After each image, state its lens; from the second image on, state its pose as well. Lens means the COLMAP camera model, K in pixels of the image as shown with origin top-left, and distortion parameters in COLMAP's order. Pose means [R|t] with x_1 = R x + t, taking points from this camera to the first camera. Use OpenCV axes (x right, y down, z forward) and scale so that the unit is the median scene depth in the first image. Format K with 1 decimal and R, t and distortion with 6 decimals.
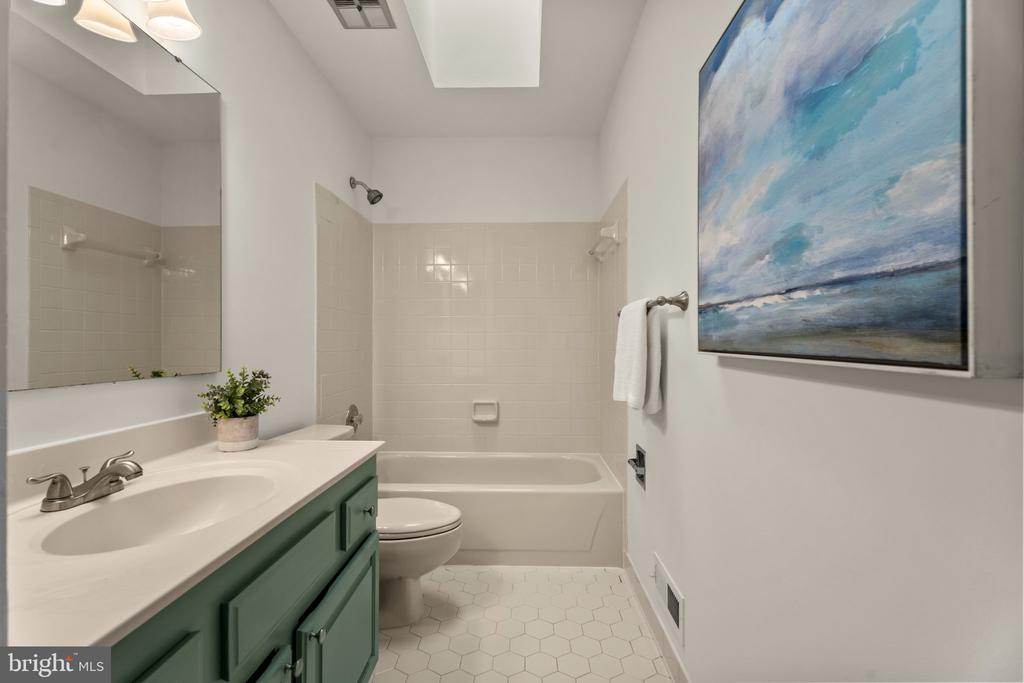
lens RADIAL K [[469.1, 0, 513.6], [0, 469.1, 340.1], [0, 0, 1]] dist [0.000322, -0.000025]
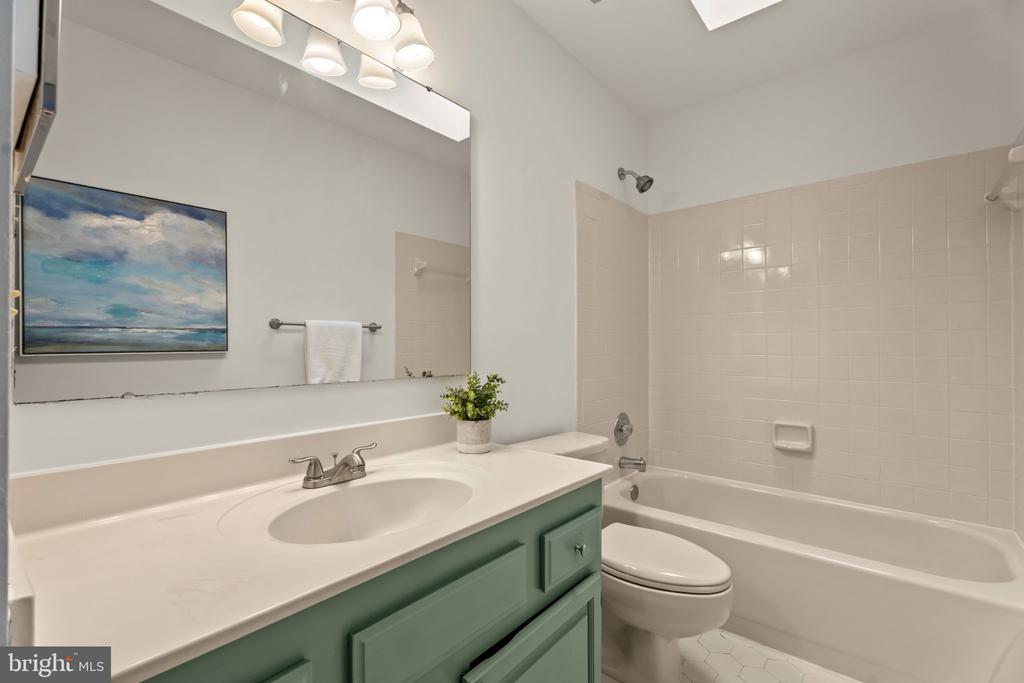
lens RADIAL K [[461.5, 0, 511.1], [0, 461.5, 342.3], [0, 0, 1]] dist [0.002350, -0.000102]
pose [[0.778642, -0.005149, -0.627447, 0.102699], [0.004844, 0.999986, -0.002195, -0.001436], [0.627450, -0.001330, 0.778656, 0.261529]]
